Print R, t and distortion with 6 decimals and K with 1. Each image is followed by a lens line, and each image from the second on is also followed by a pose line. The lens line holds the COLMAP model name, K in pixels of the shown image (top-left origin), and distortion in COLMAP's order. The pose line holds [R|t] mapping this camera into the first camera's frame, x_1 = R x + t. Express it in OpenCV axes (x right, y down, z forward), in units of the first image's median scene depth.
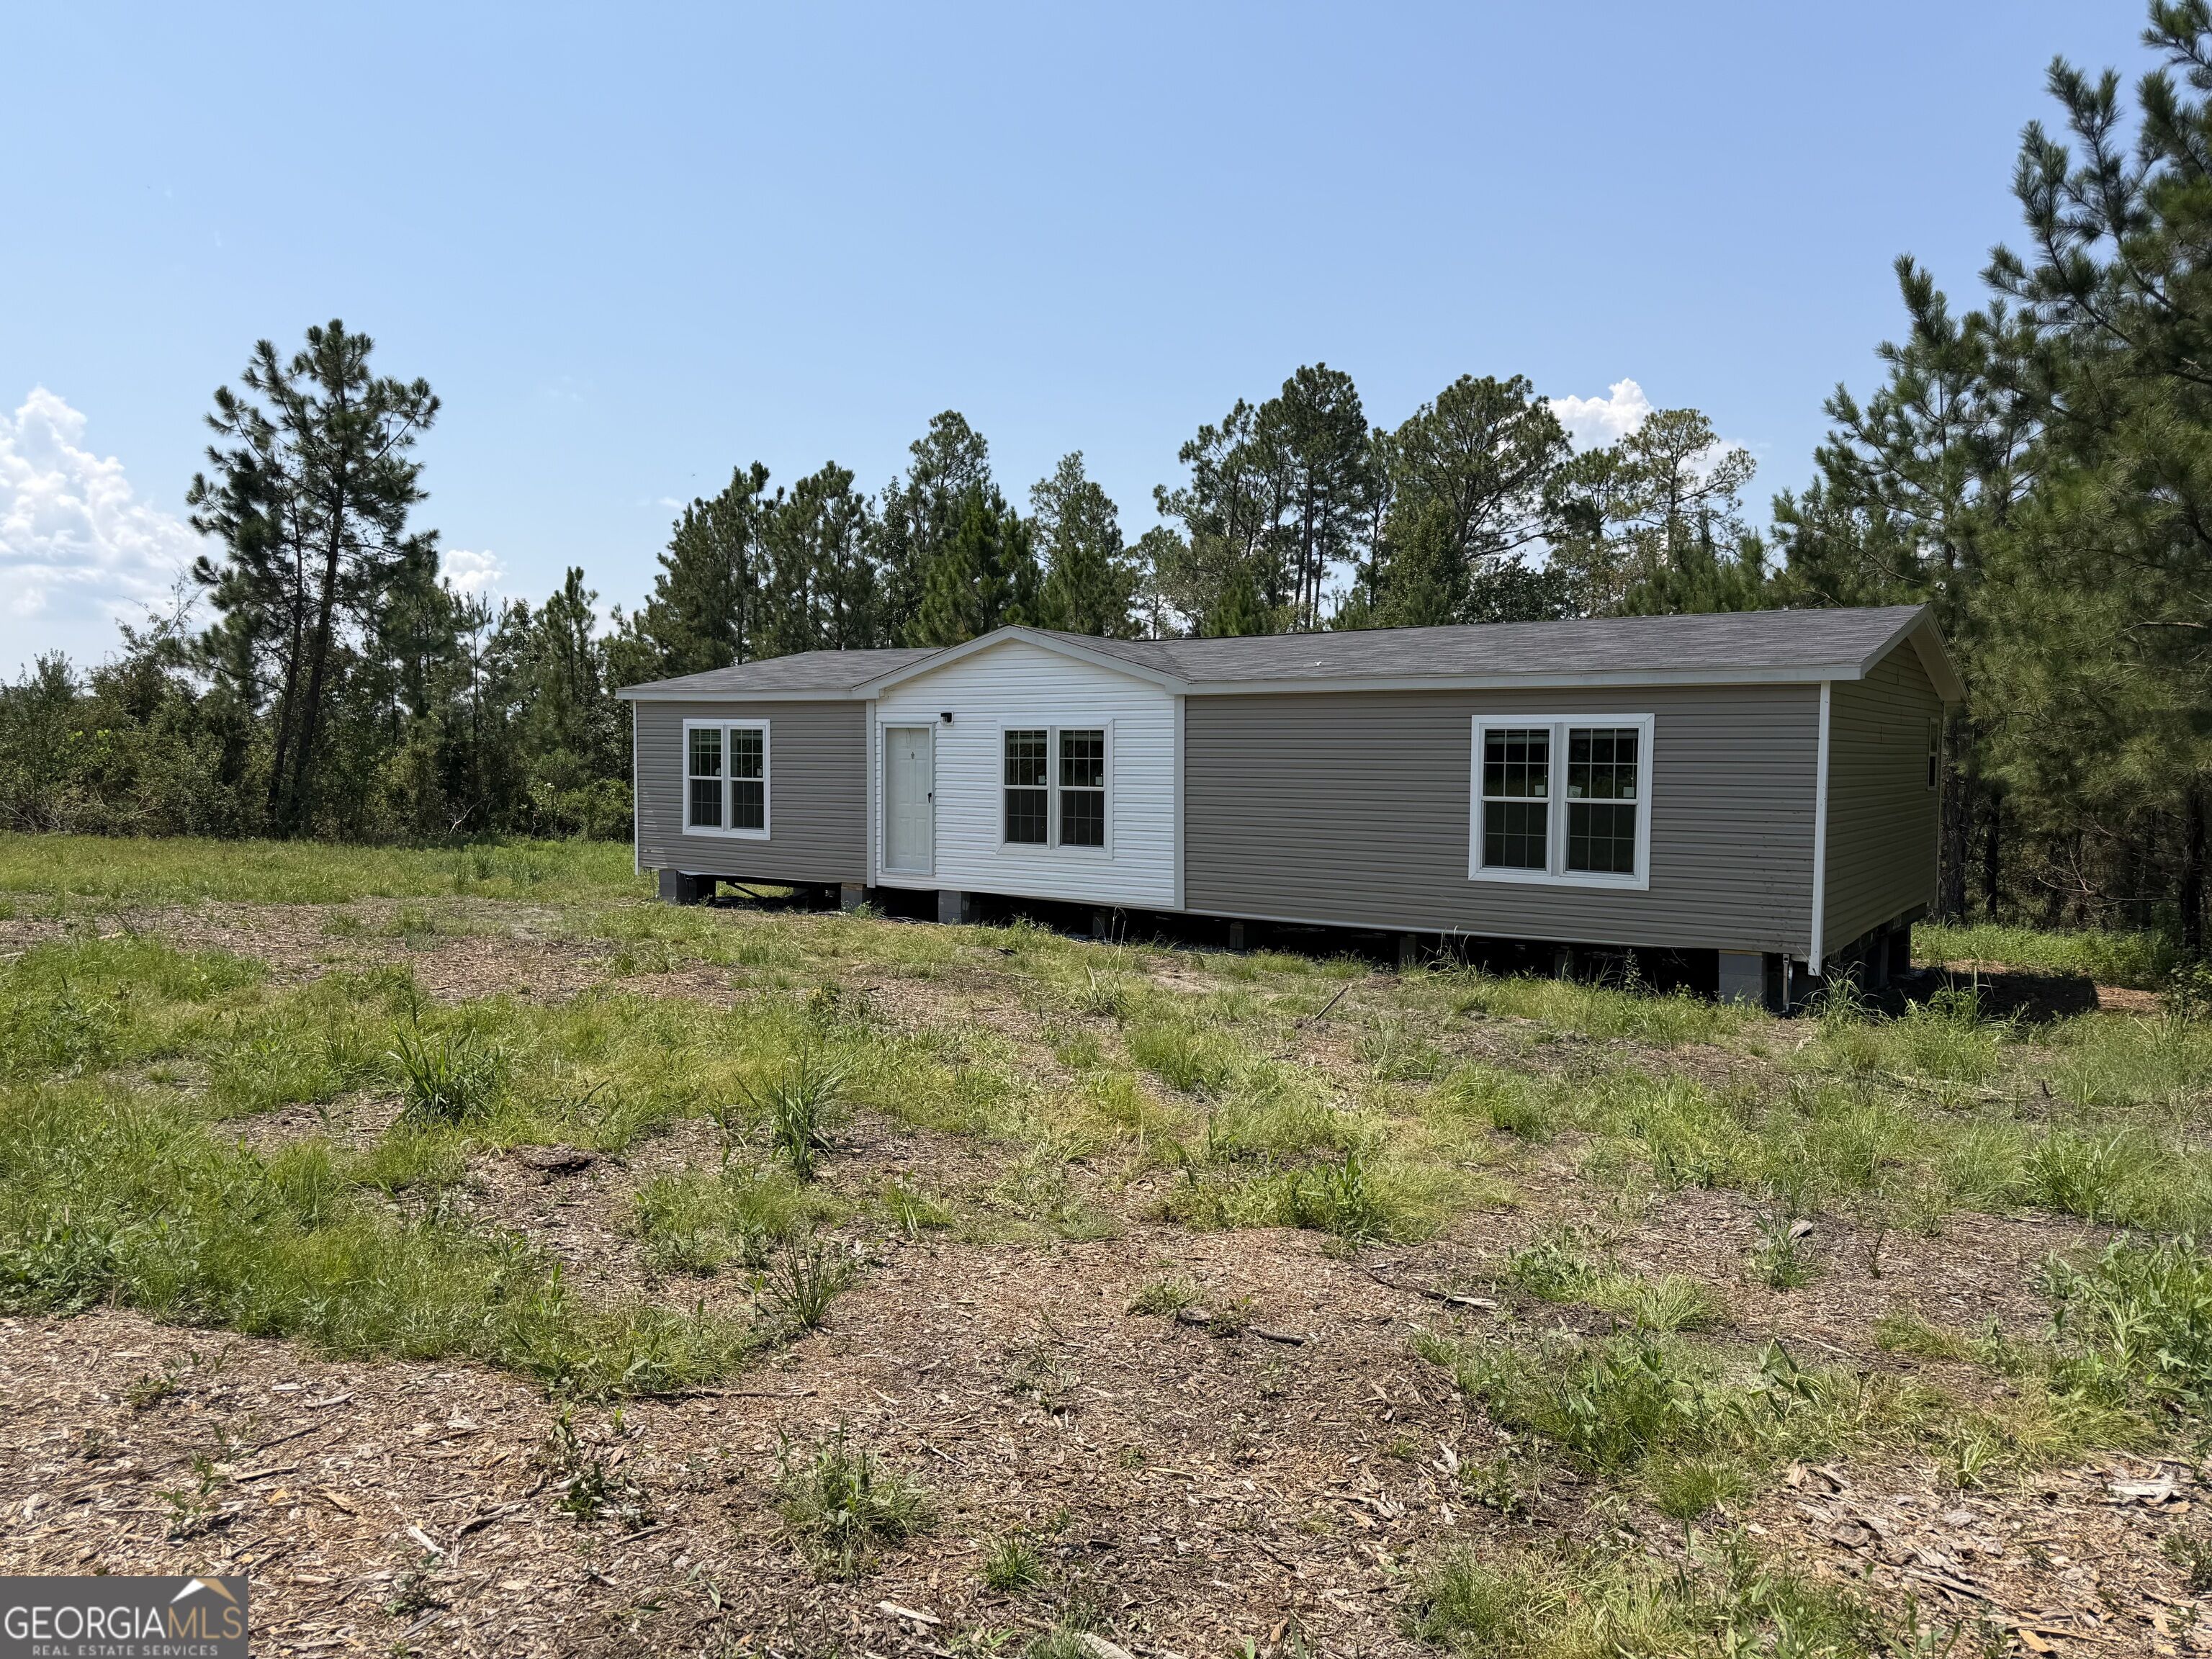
lens RADIAL K [[1544.1, 0, 1117.2], [0, 1544.1, 835.8], [0, 0, 1]] dist [0.050167, -0.041792]
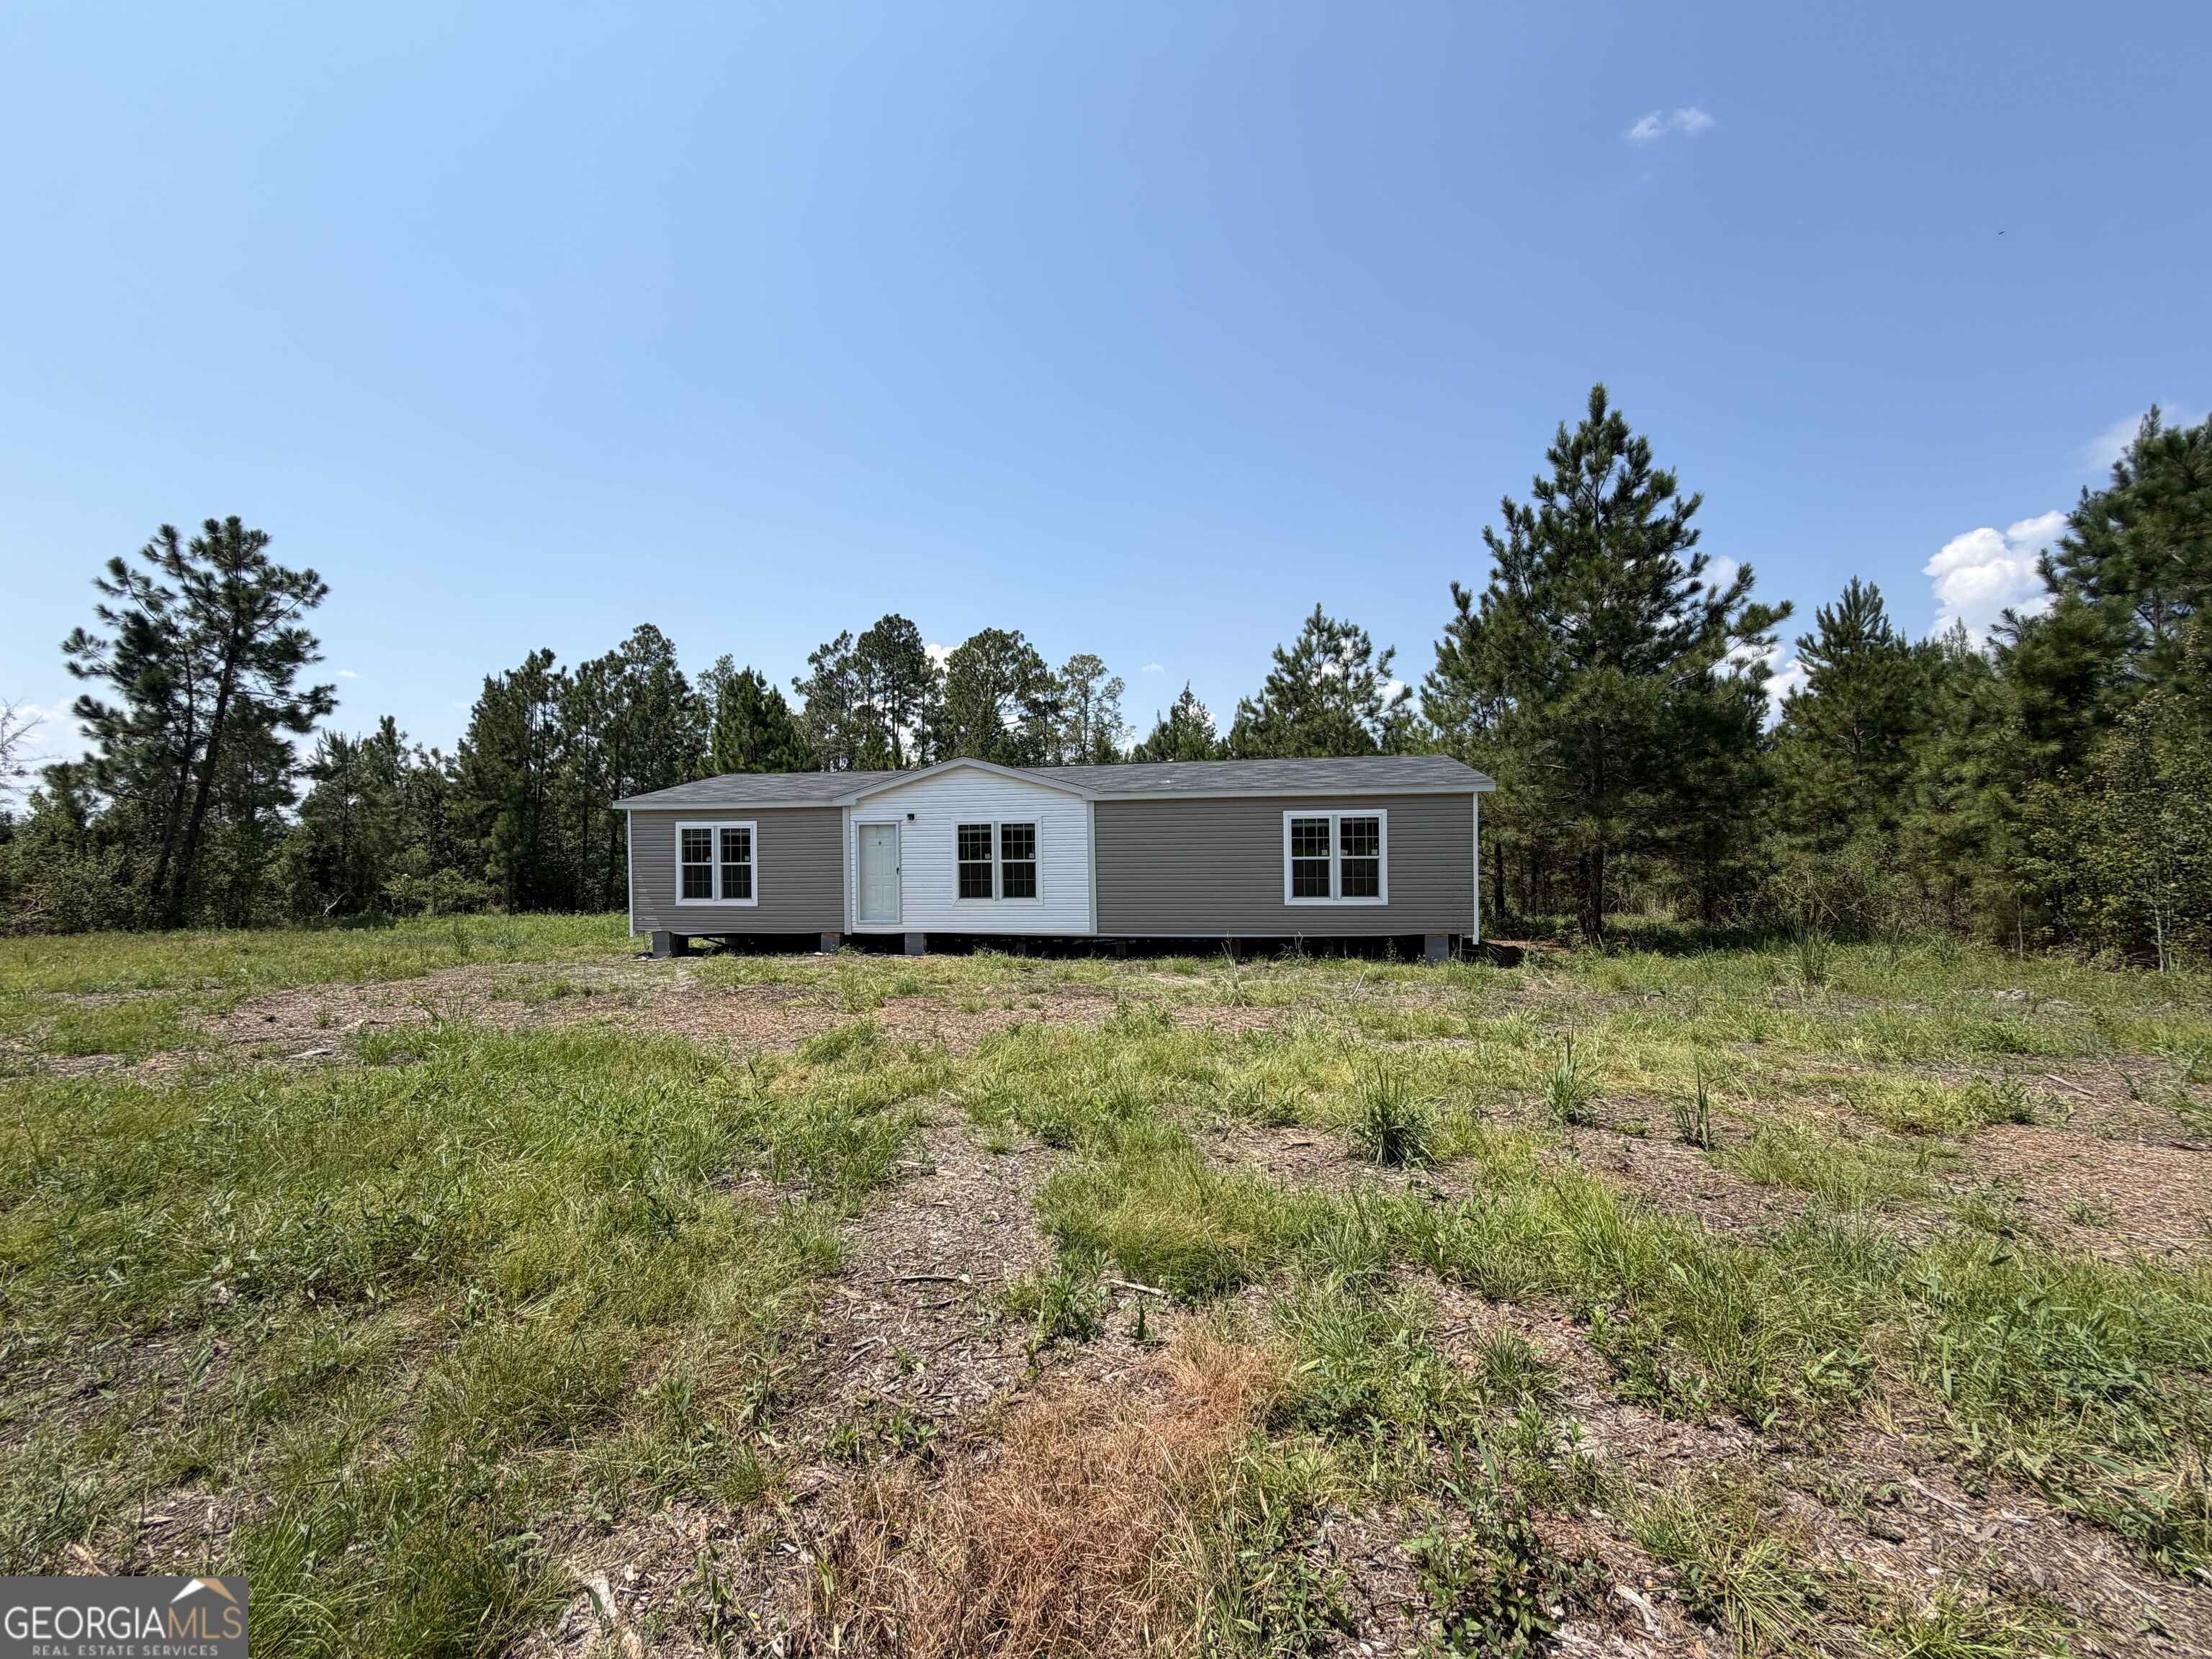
lens RADIAL K [[873.4, 0, 1099.6], [0, 873.4, 819.0], [0, 0, 1]] dist [-0.004656, 0.000761]
pose [[0.907815, -0.015383, 0.419088, -0.373989], [0.046255, 0.996903, -0.063604, -0.015530], [-0.416812, 0.077126, 0.905715, 0.188976]]
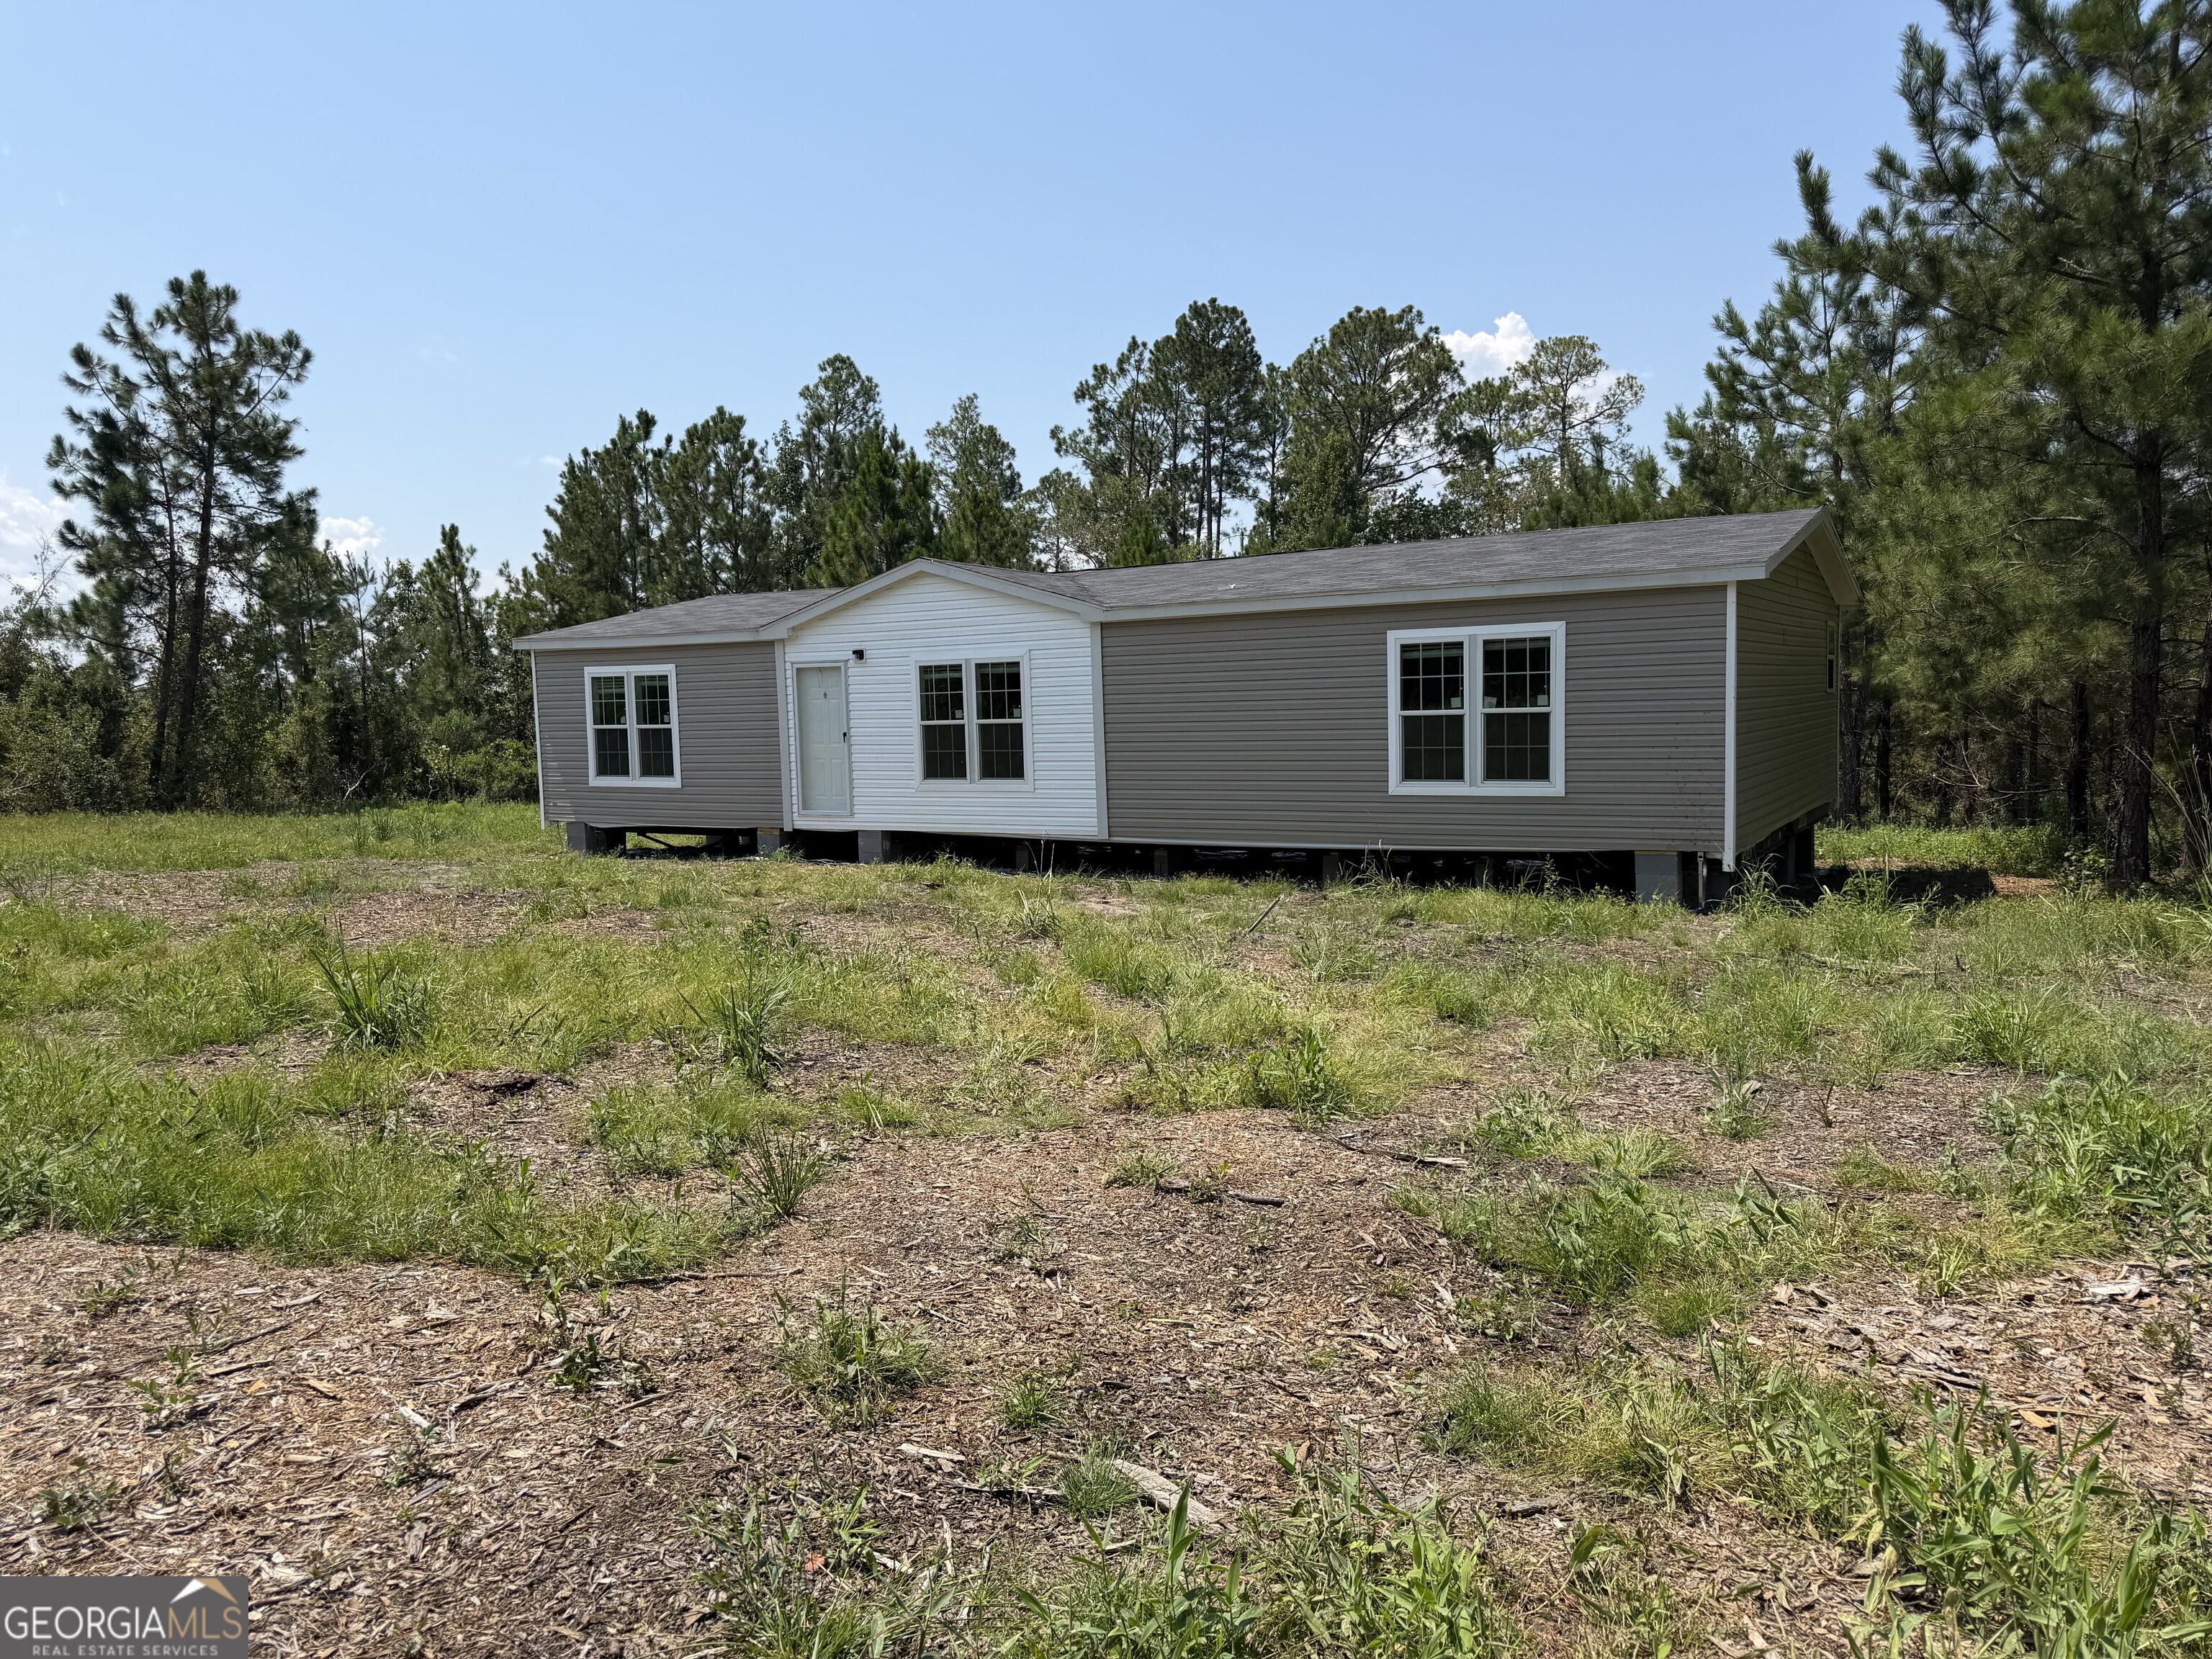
lens RADIAL K [[1544.1, 0, 1105.9], [0, 1544.1, 814.1], [0, 0, 1]] dist [0.050167, -0.041792]
pose [[0.997889, -0.039979, 0.051174, -0.008983], [0.038927, 0.999013, 0.021394, 0.012381], [-0.051979, -0.019357, 0.998461, 0.003684]]
